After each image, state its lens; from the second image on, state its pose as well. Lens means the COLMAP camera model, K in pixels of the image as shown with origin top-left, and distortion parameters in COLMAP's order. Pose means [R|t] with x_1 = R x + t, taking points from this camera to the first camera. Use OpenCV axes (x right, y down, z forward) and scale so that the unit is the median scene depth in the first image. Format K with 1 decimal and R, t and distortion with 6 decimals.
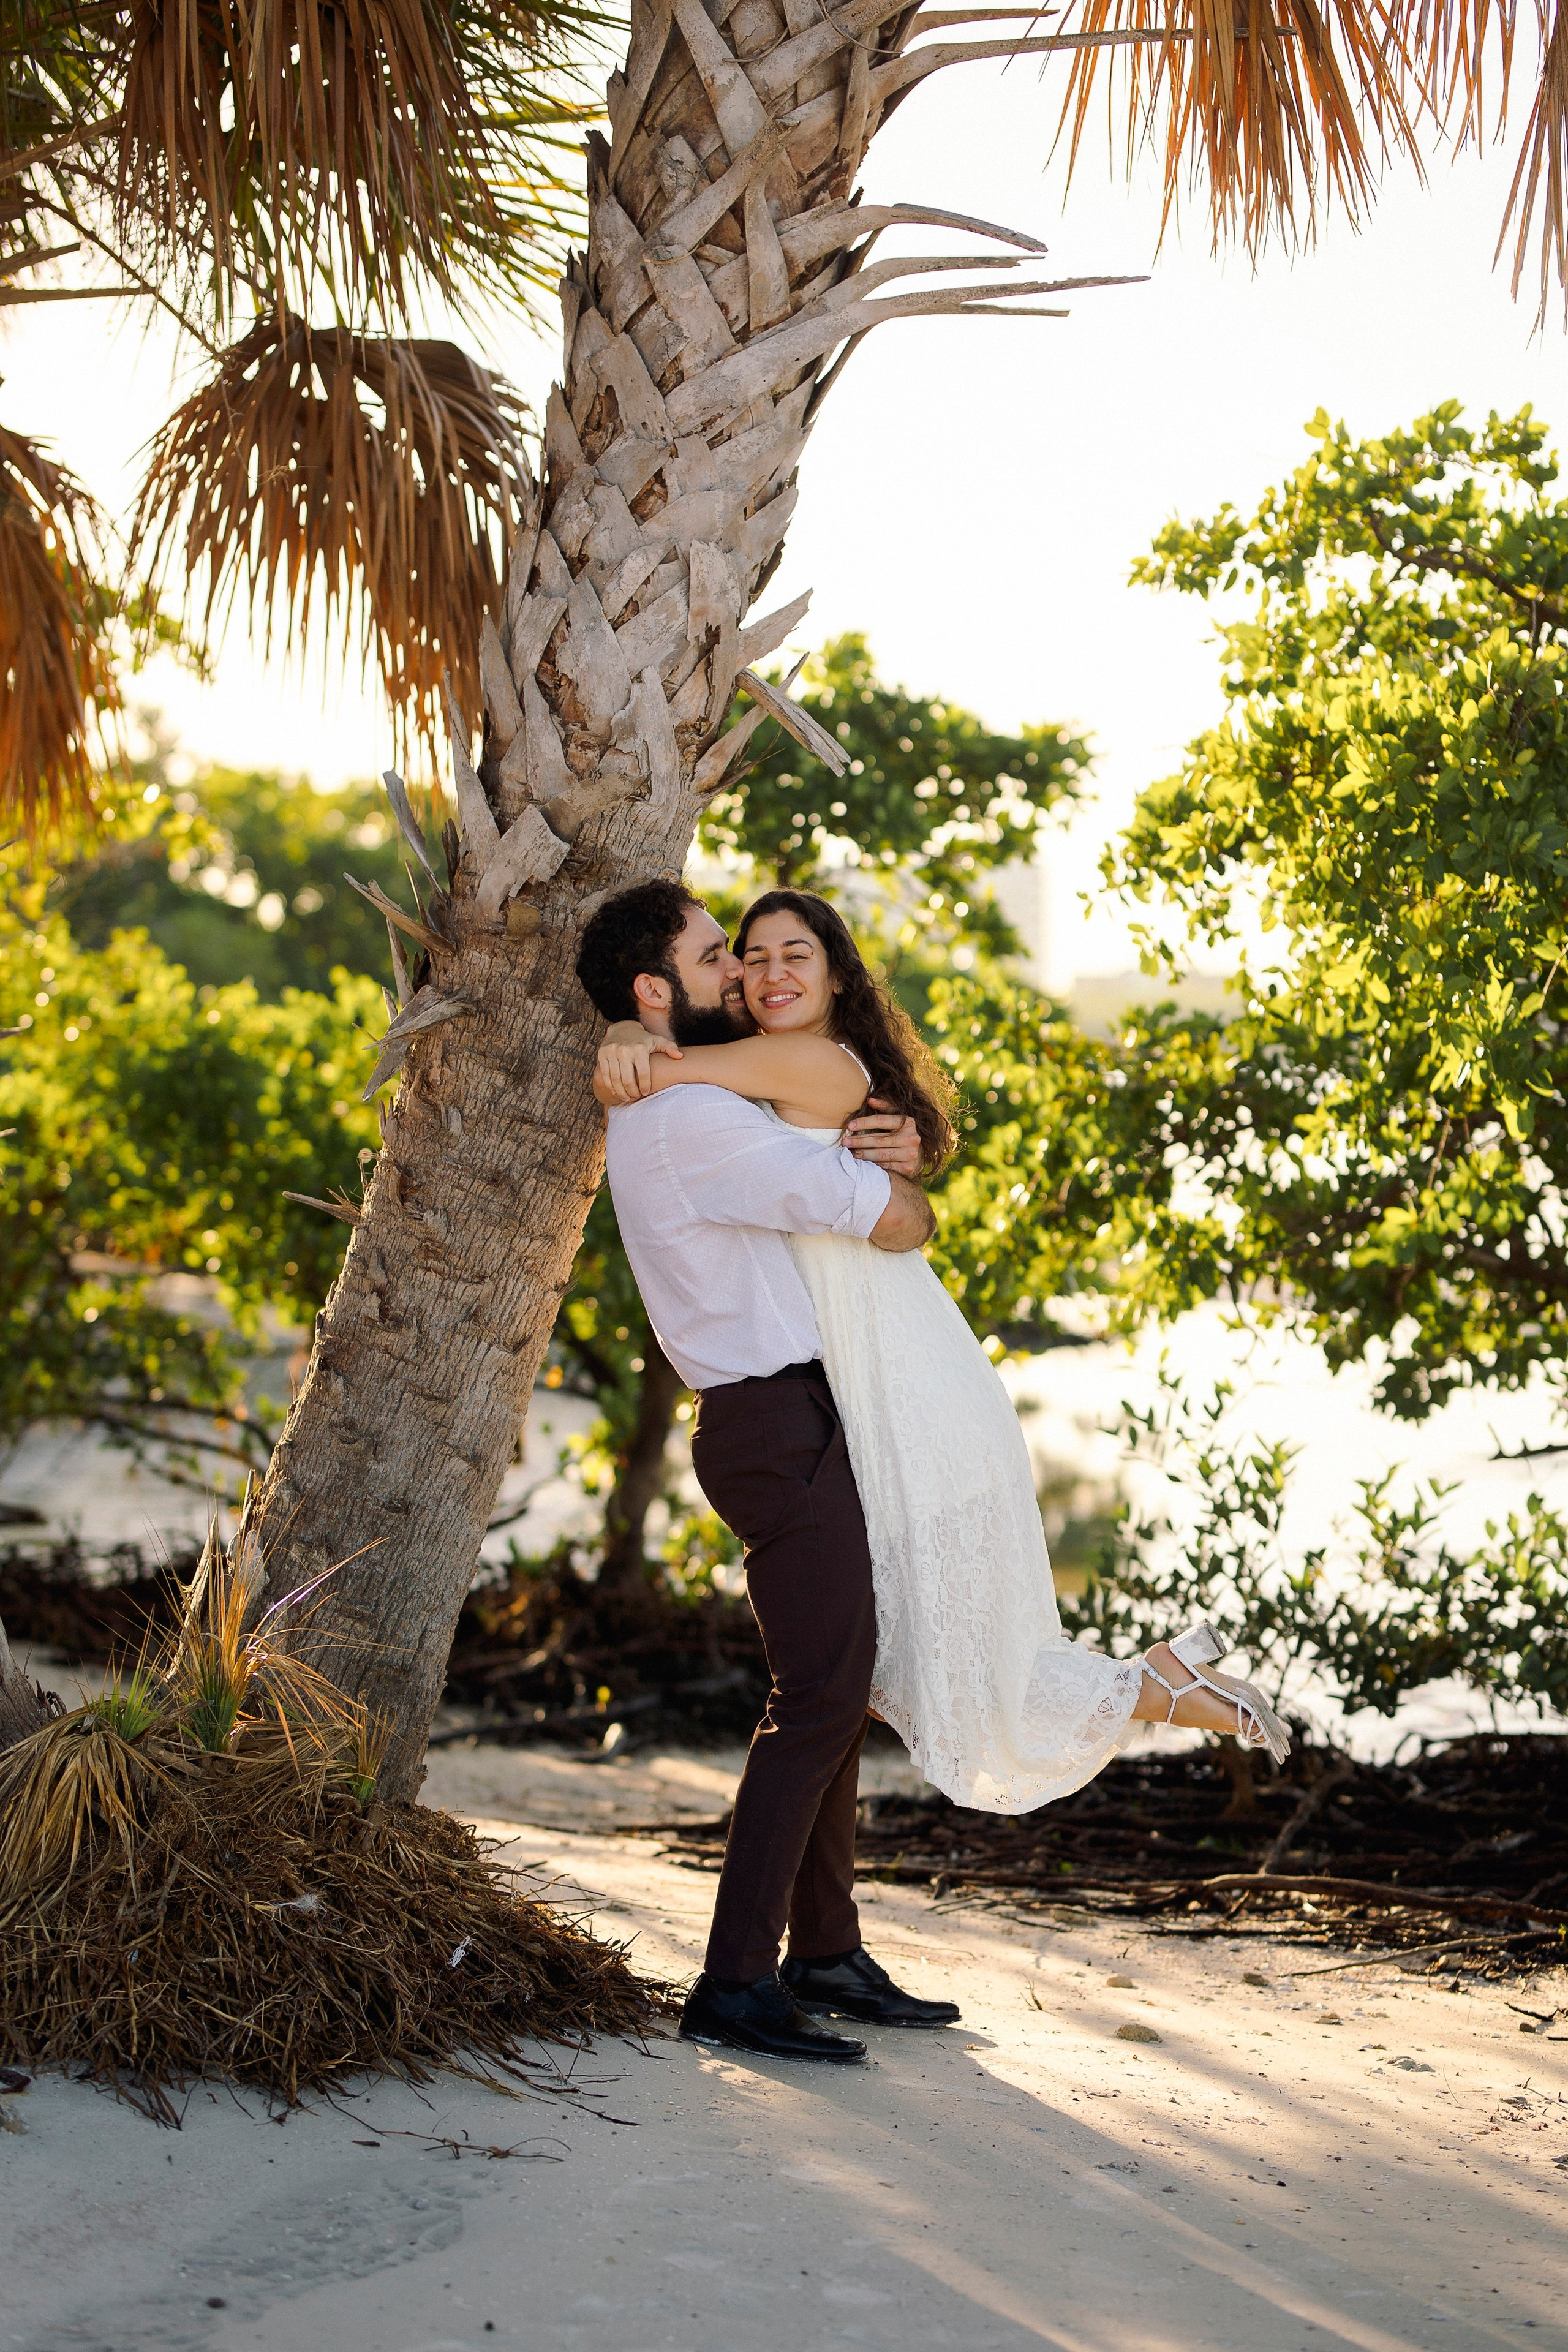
lens RADIAL K [[5270.5, 0, 779.9], [0, 5270.5, 1176.2], [0, 0, 1]] dist [-0.065336, 0.000000]
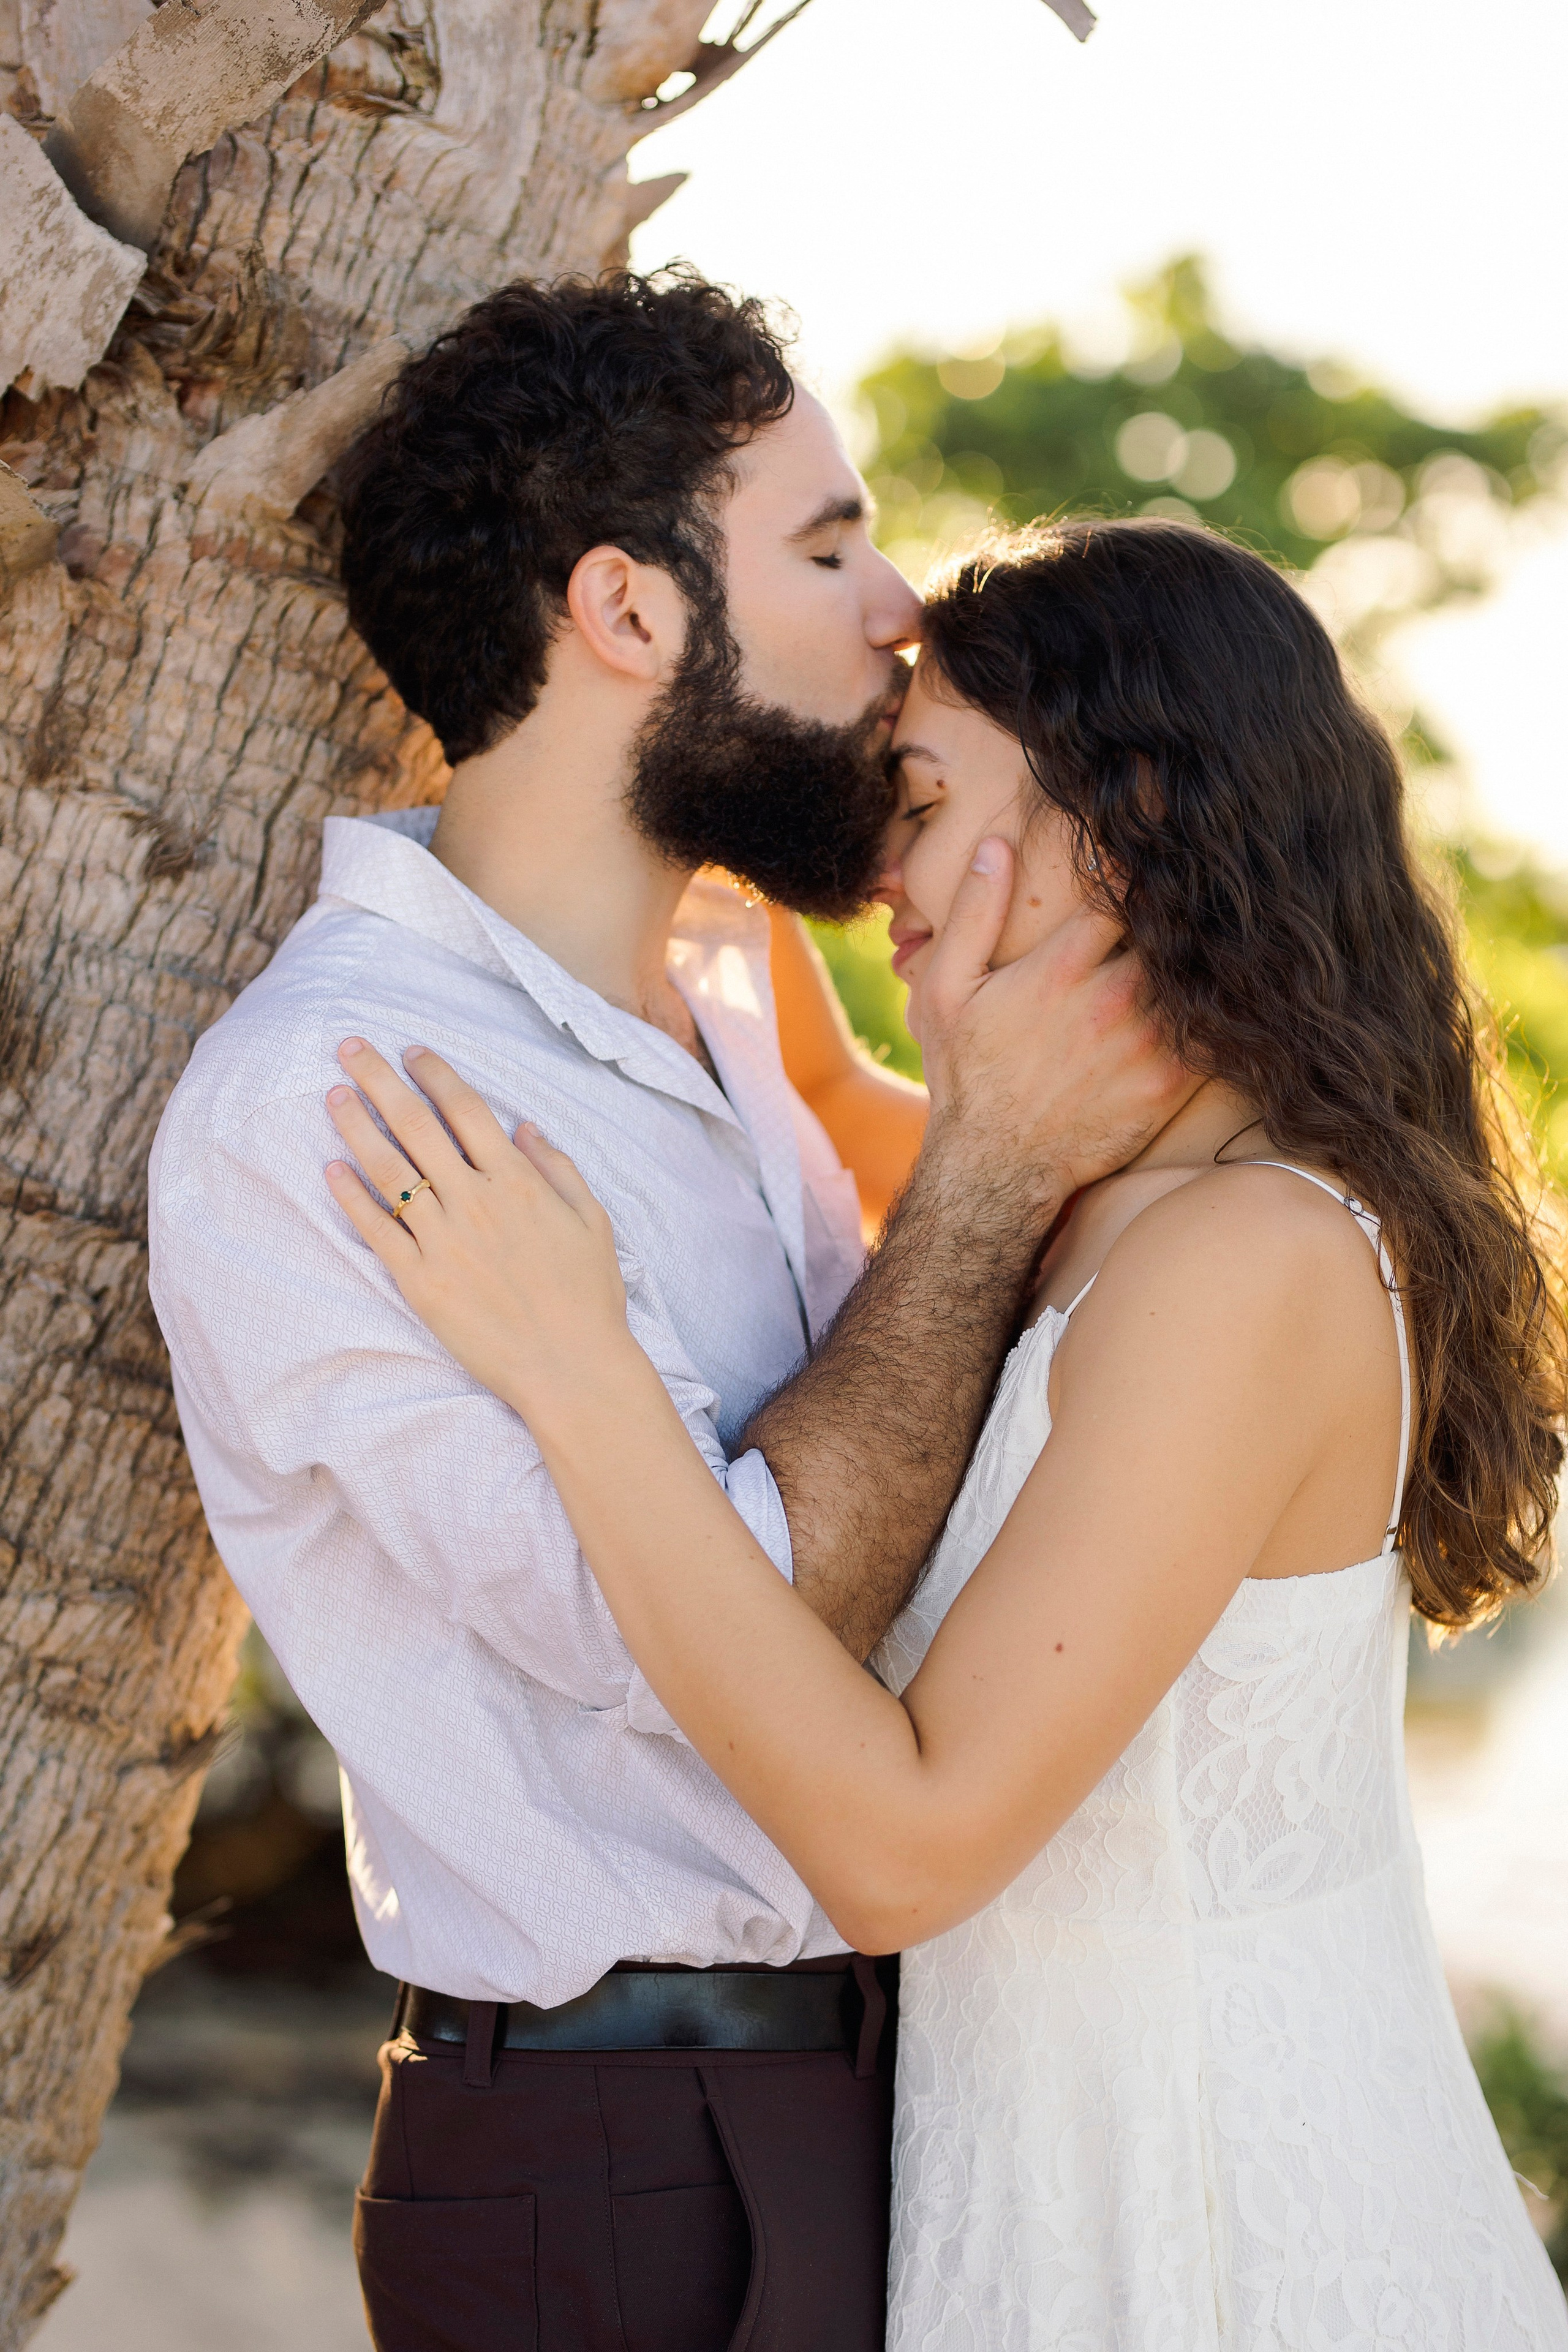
lens RADIAL K [[5270.5, 0, 768.0], [0, 5270.5, 1162.2], [0, 0, 1]] dist [-0.065336, 0.000000]
pose [[0.996673, -0.014262, -0.080248, 0.016651], [0.015517, 0.999766, 0.015040, -0.016500], [0.080015, -0.016235, 0.996661, 0.704063]]
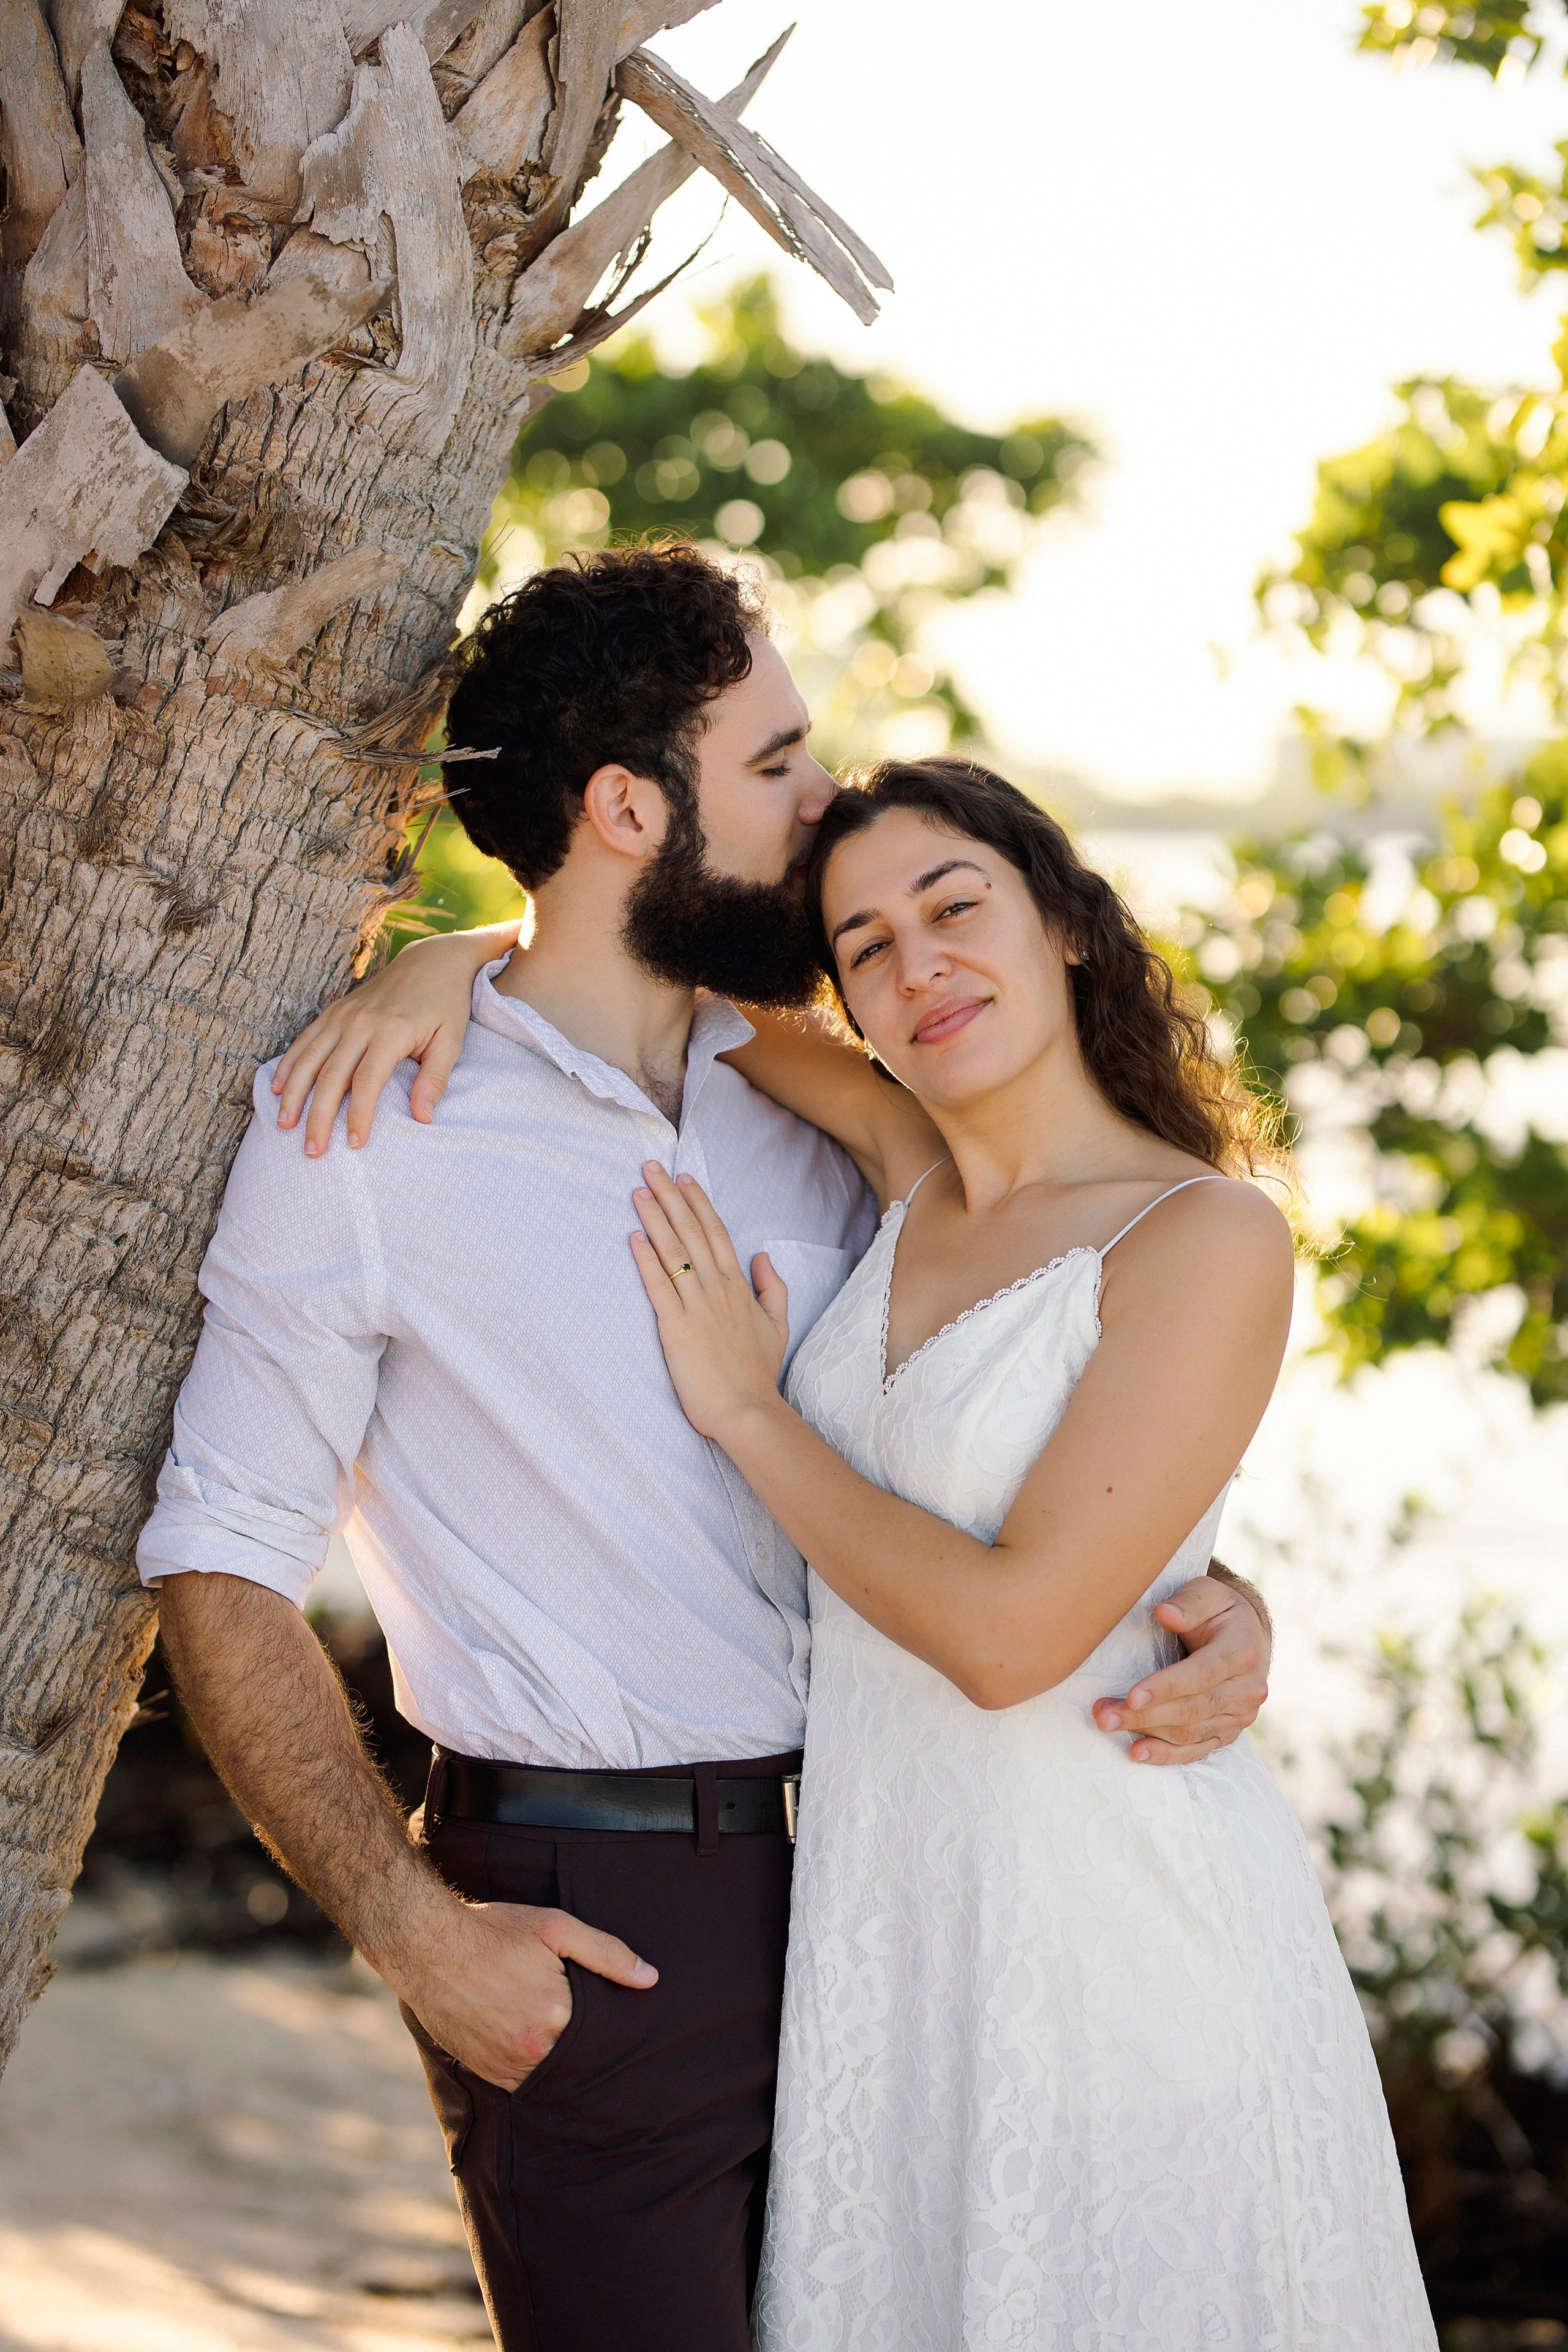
lens RADIAL K [[5270.5, 0, 786.6], [0, 5270.5, 1180.6], [0, 0, 1]] dist [-0.065336, 0.000000]
pose [[0.999335, 0.015099, 0.033178, -0.007561], [-0.016560, 0.998886, 0.044193, -0.027986], [-0.032474, -0.044713, 0.998472, 0.598037]]
